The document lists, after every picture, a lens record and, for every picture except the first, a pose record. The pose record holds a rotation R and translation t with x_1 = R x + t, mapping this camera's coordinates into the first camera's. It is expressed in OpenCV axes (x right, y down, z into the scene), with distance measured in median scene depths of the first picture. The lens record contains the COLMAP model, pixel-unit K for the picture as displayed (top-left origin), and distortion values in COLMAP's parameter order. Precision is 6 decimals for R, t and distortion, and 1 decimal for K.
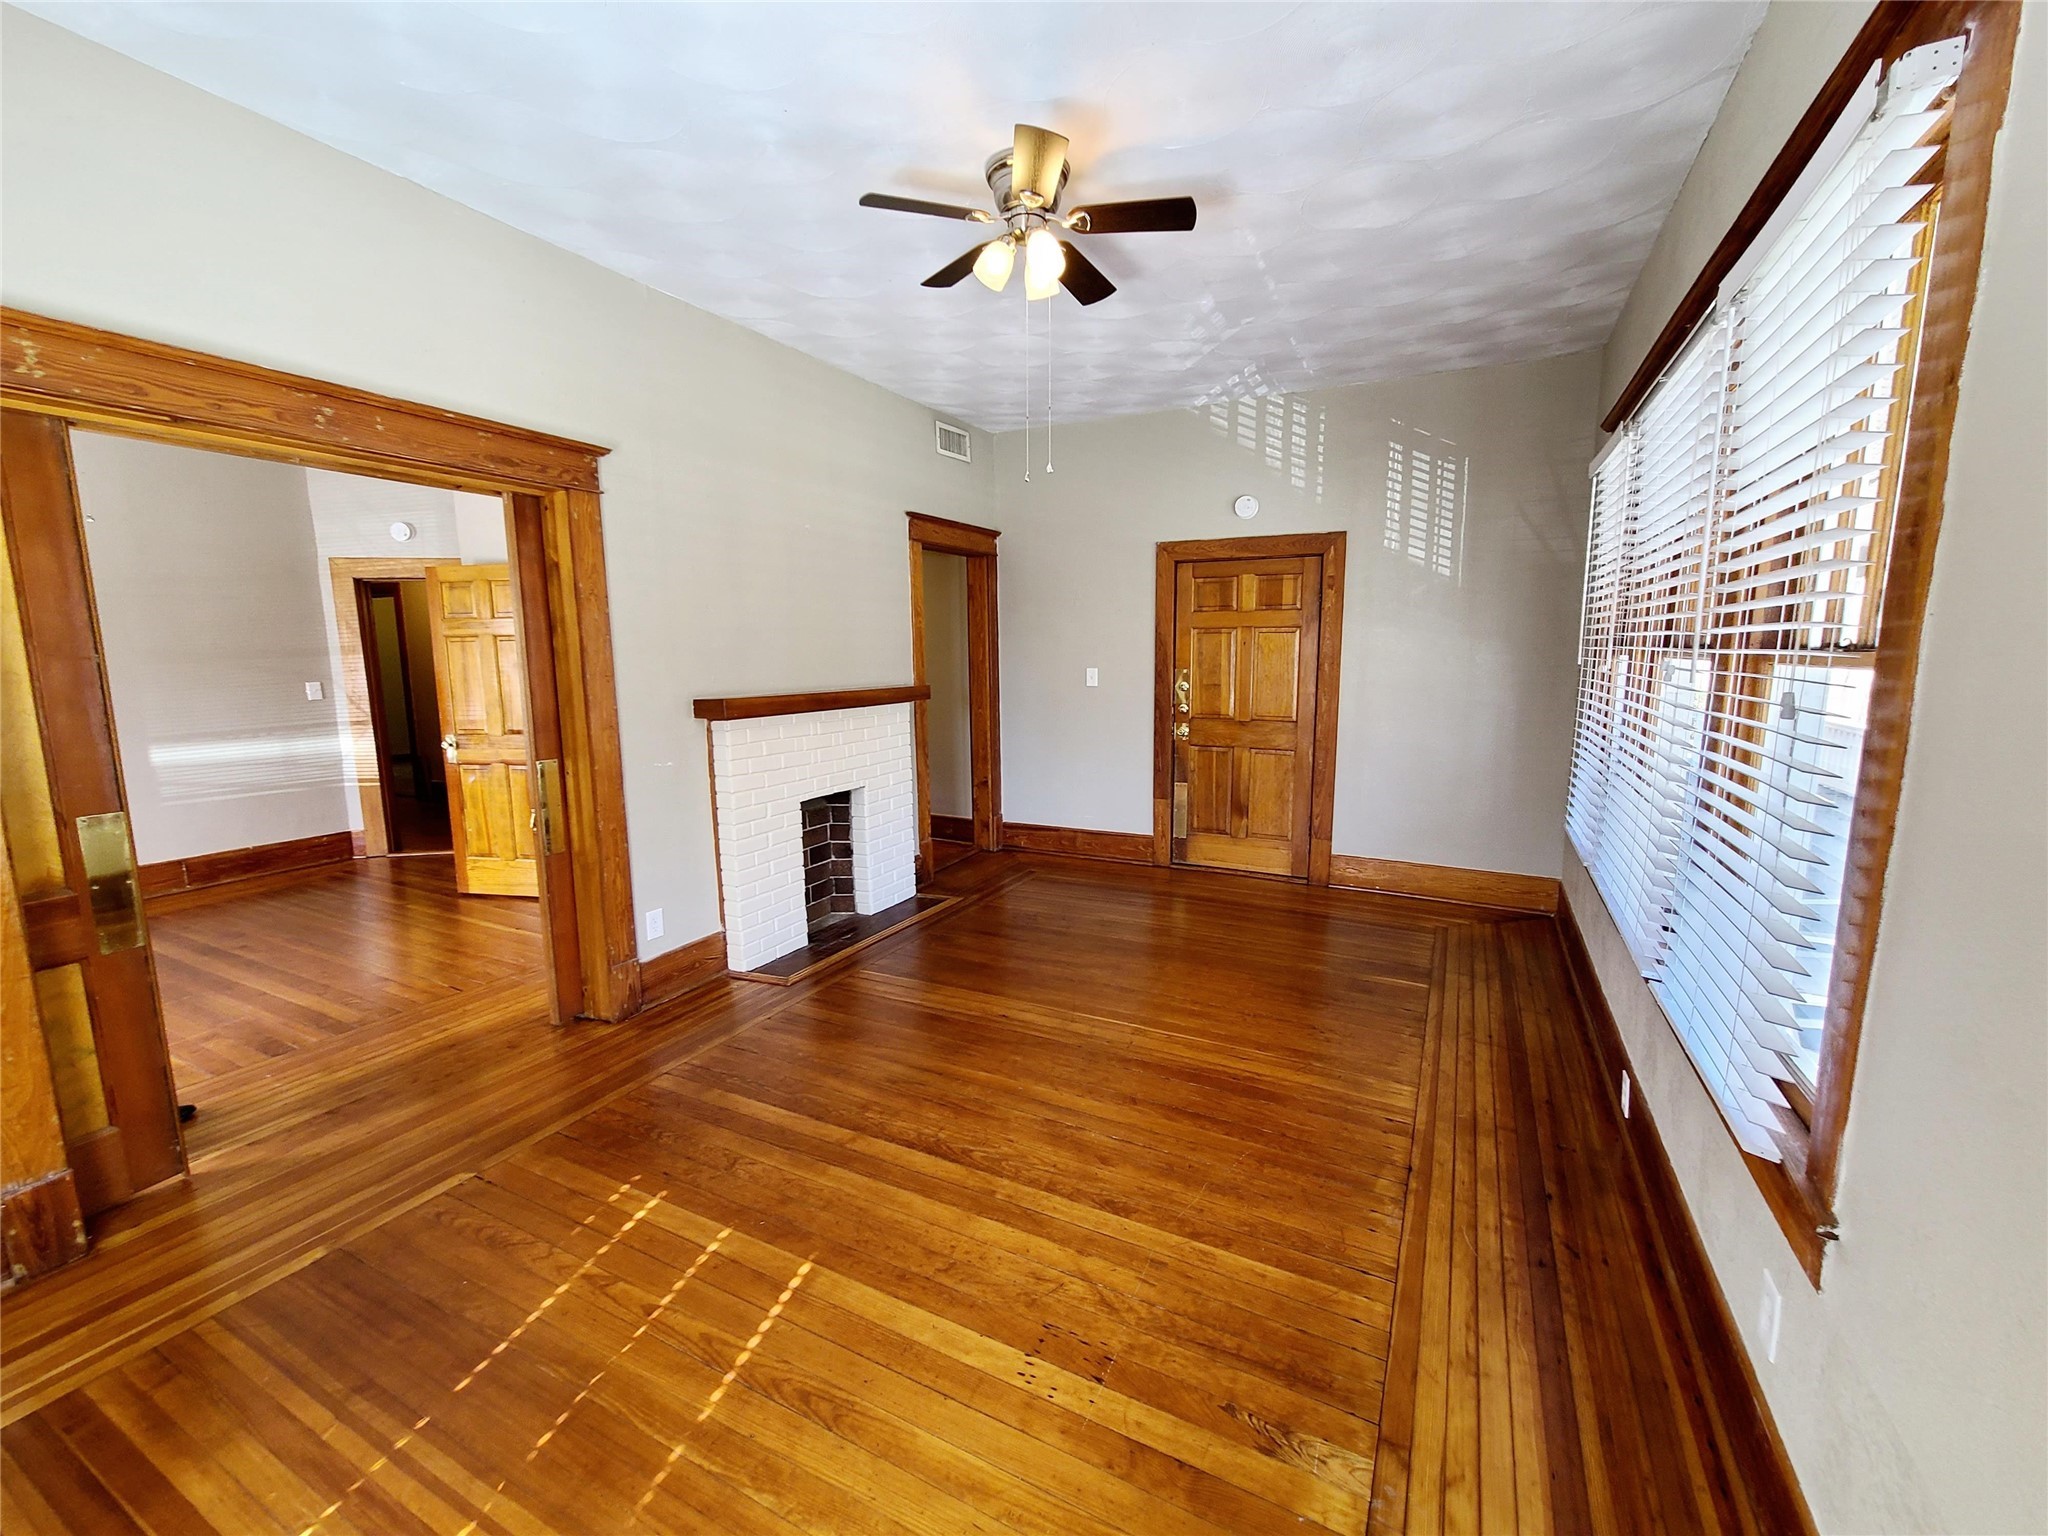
lens RADIAL K [[836.7, 0, 1035.5], [0, 836.7, 766.9], [0, 0, 1]] dist [-0.001832, -0.000380]
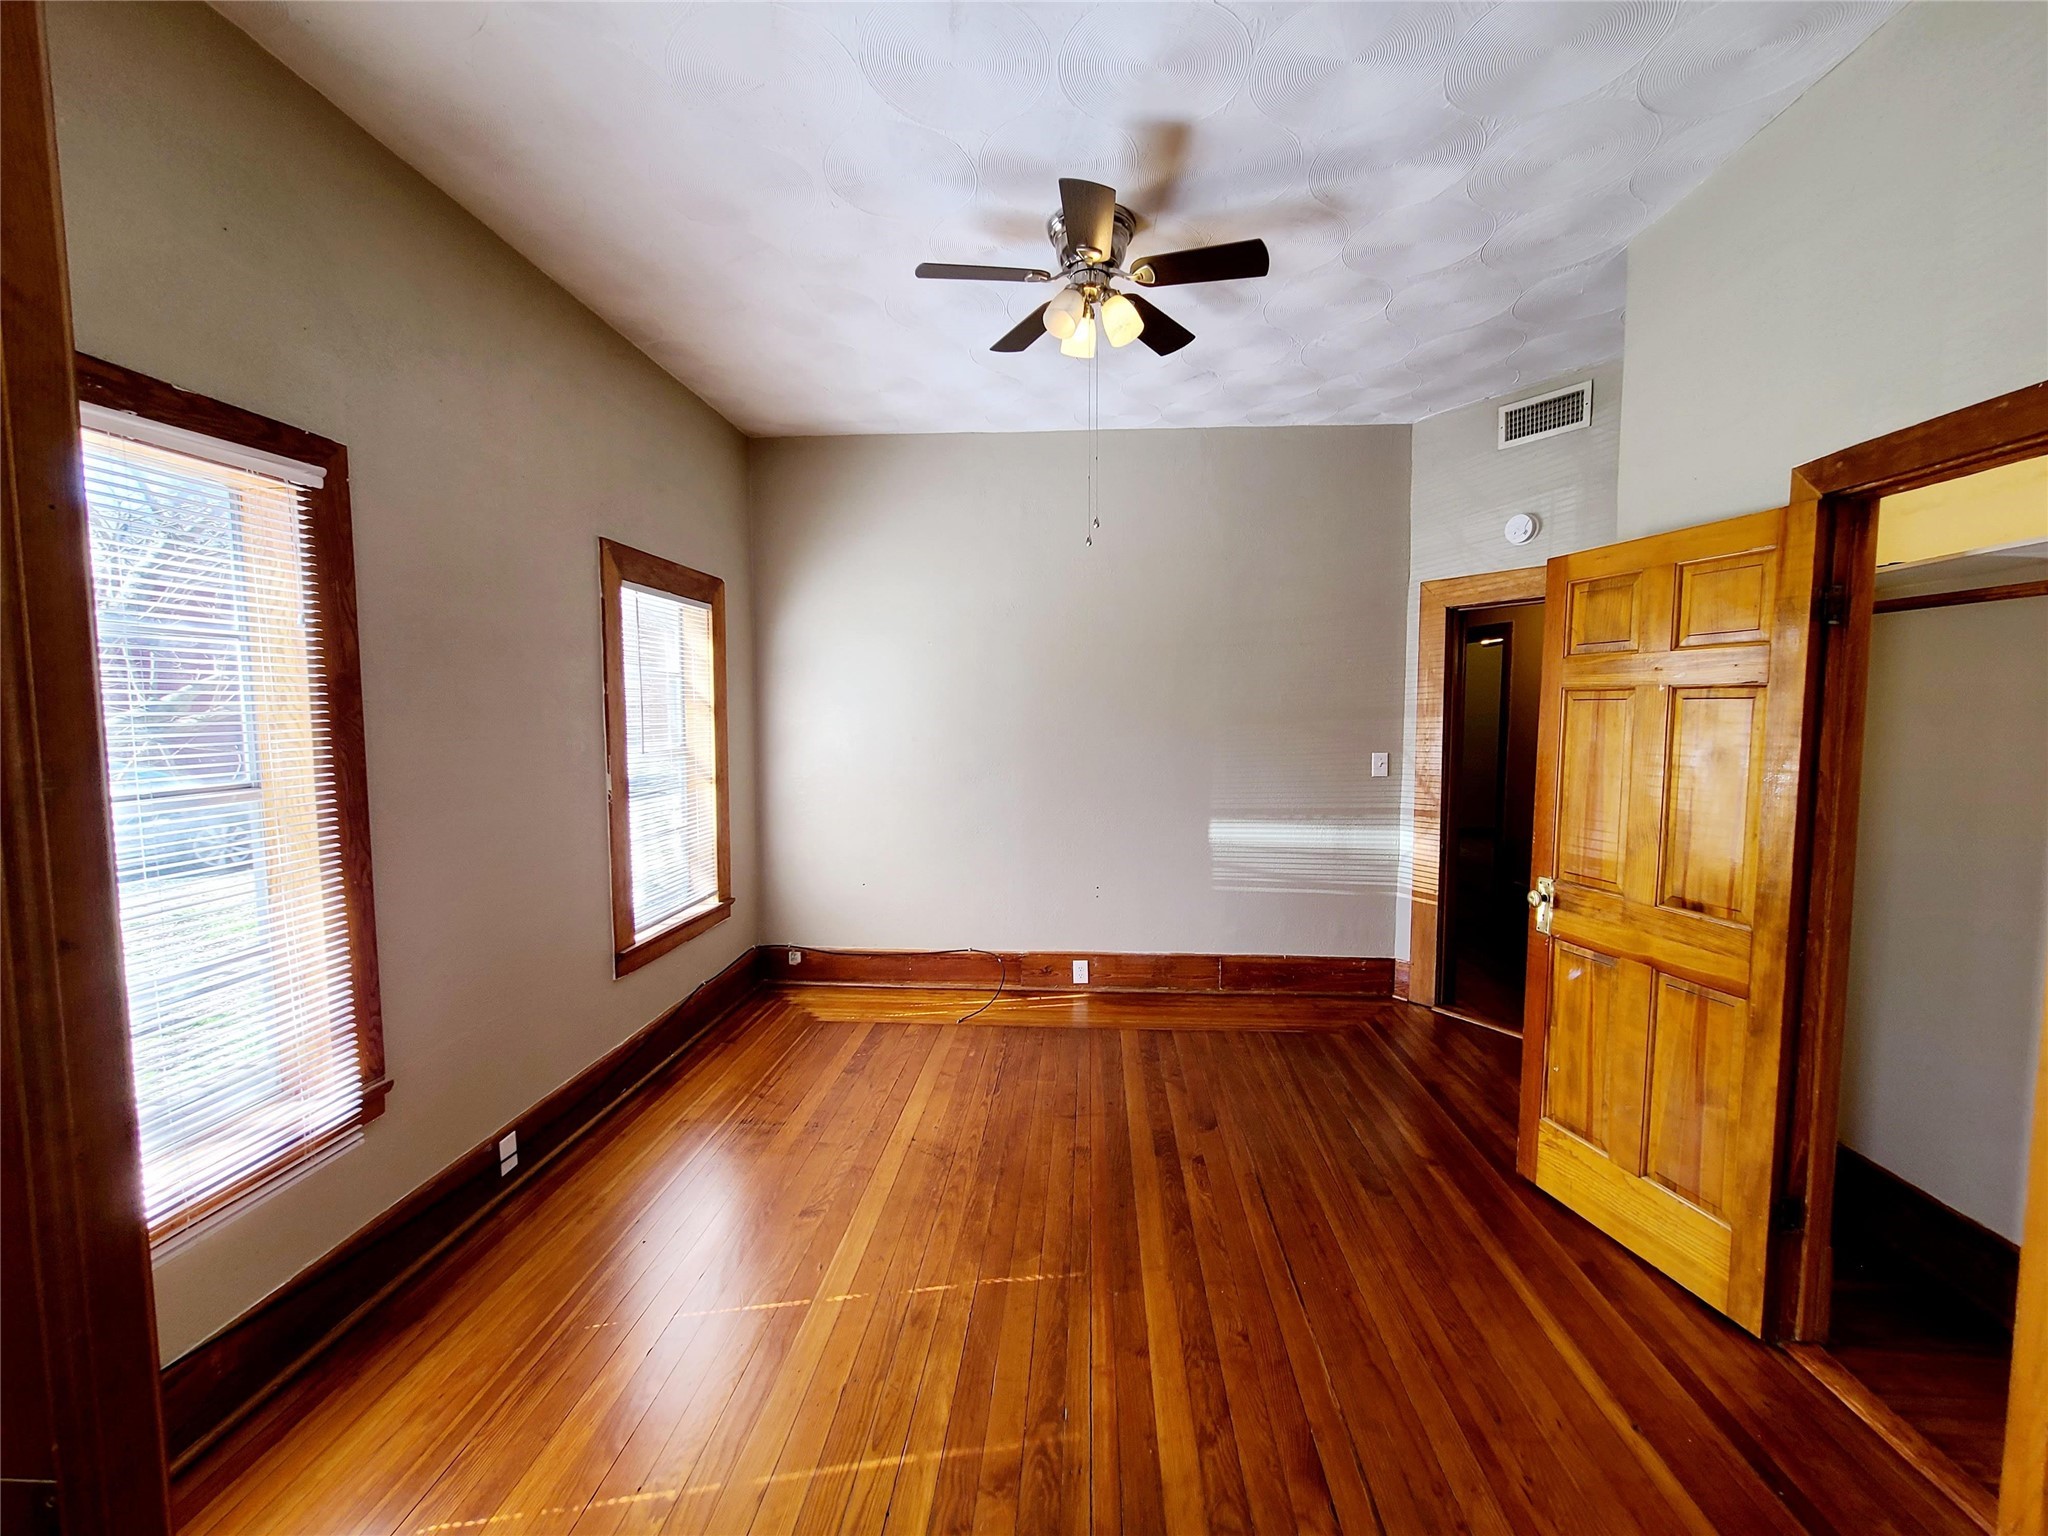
lens RADIAL K [[836.7, 0, 1035.5], [0, 836.7, 766.9], [0, 0, 1]] dist [-0.001832, -0.000380]
pose [[0.395733, 0.075217, -0.915280, -0.350313], [-0.134417, 0.990651, 0.023294, -0.074908], [0.908475, 0.113811, 0.402143, 0.487366]]
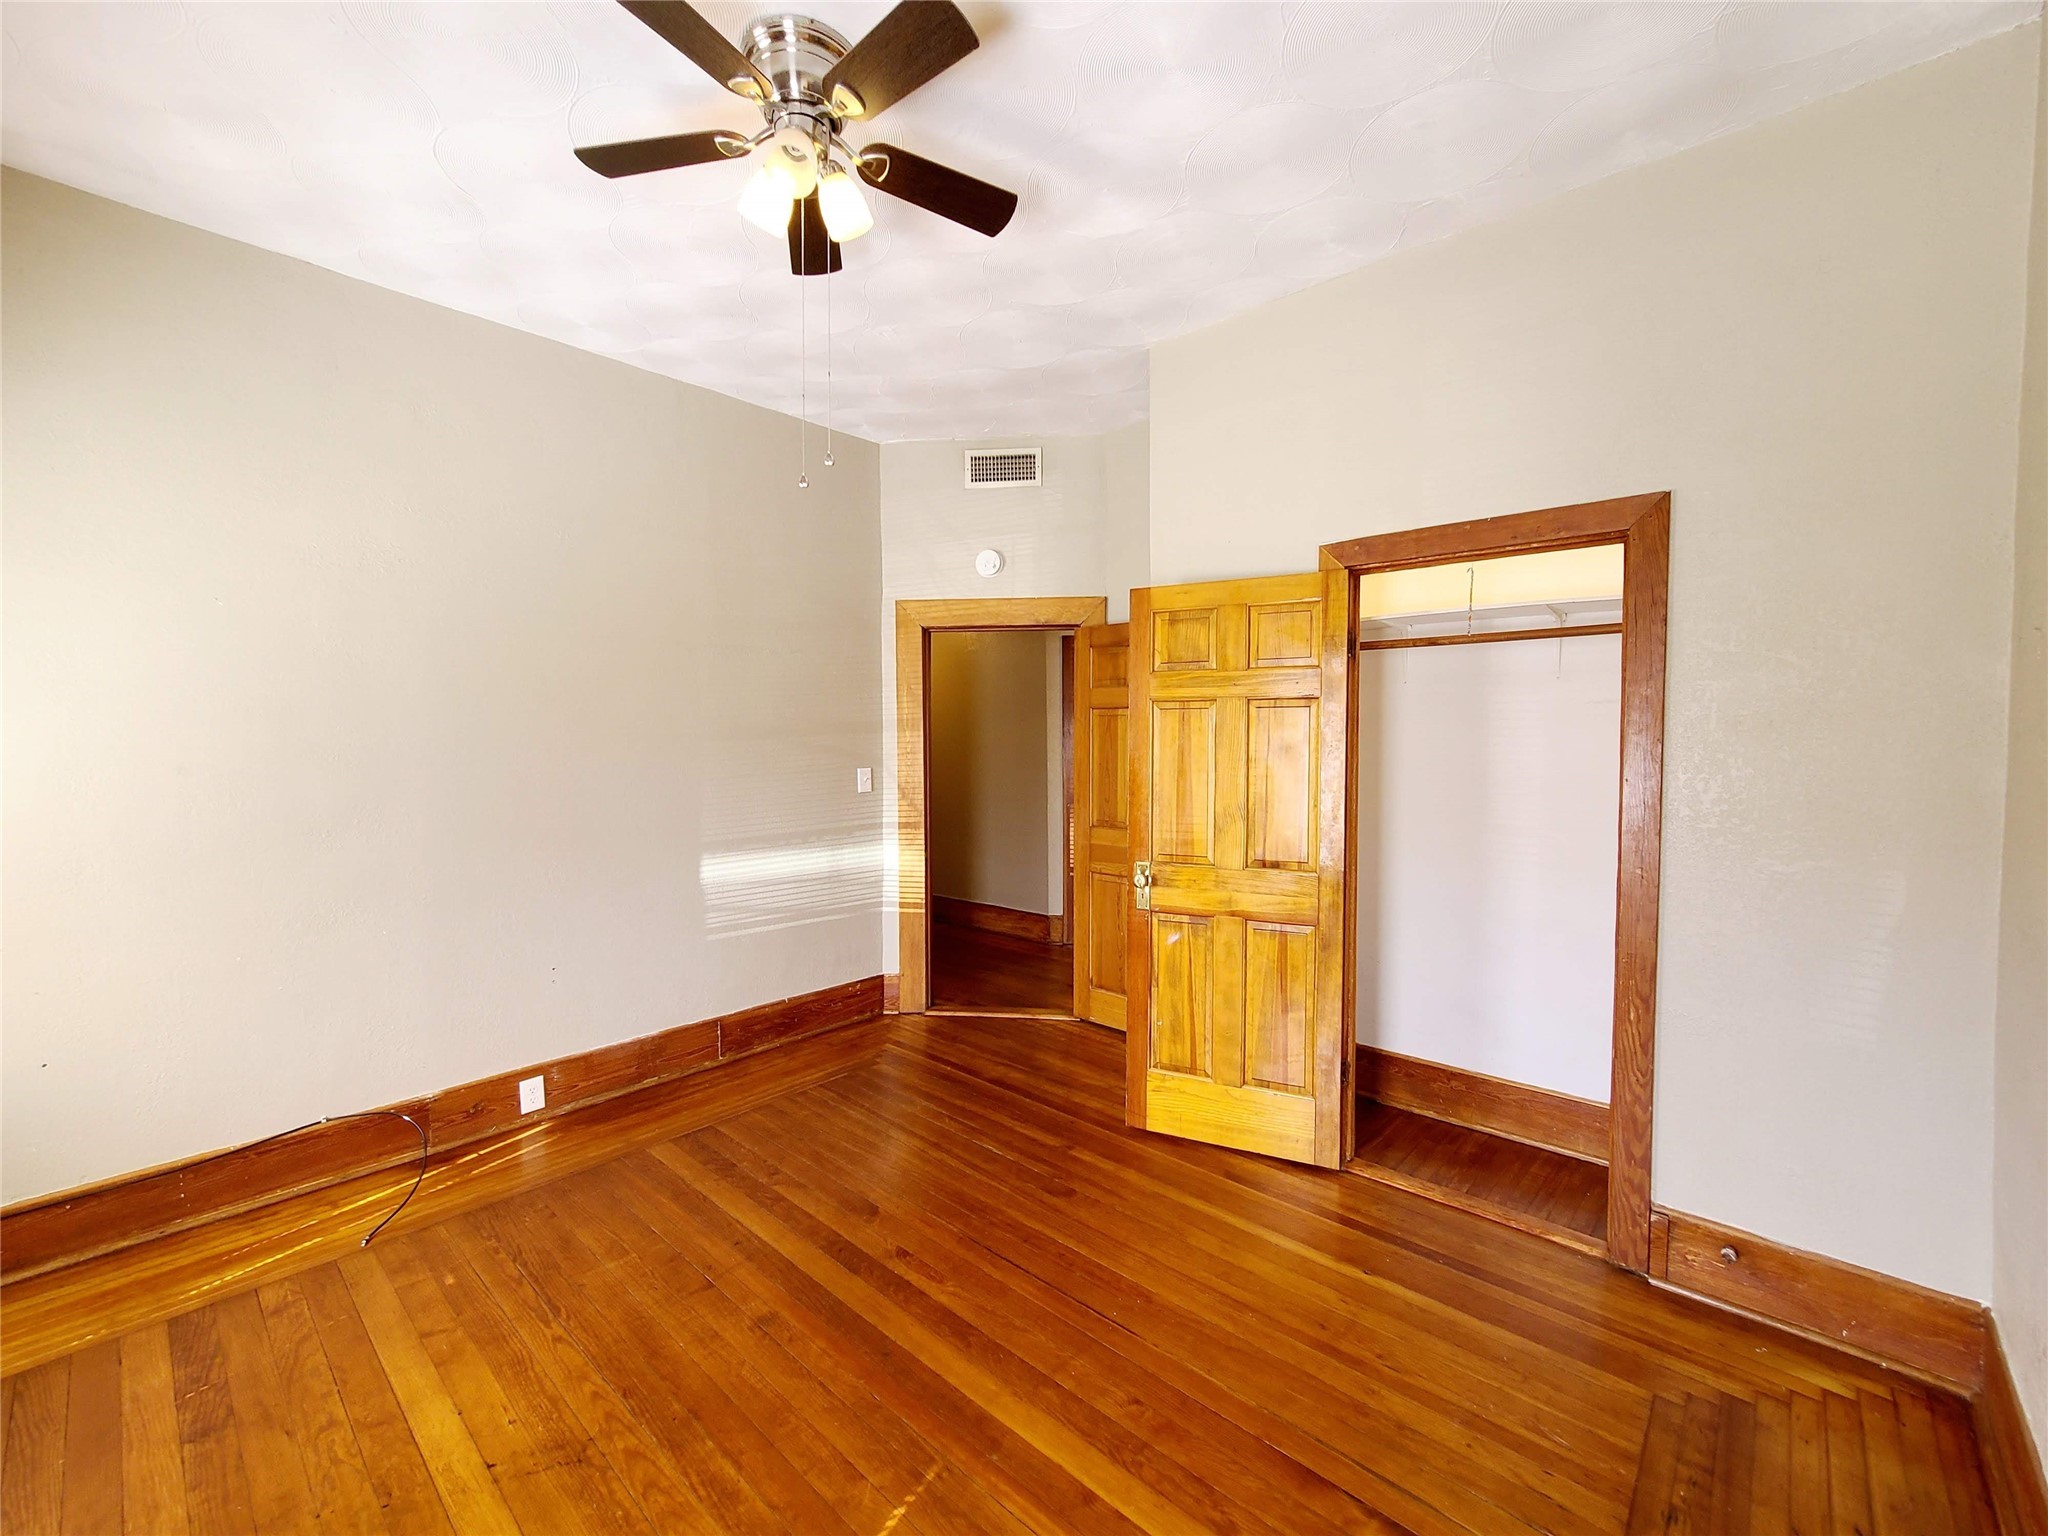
lens RADIAL K [[836.7, 0, 1035.5], [0, 836.7, 766.9], [0, 0, 1]] dist [-0.001832, -0.000380]
pose [[0.965587, 0.017410, -0.259498, -0.608132], [-0.044071, 0.994281, -0.097282, -0.043758], [0.256320, 0.105370, 0.960831, 0.385533]]
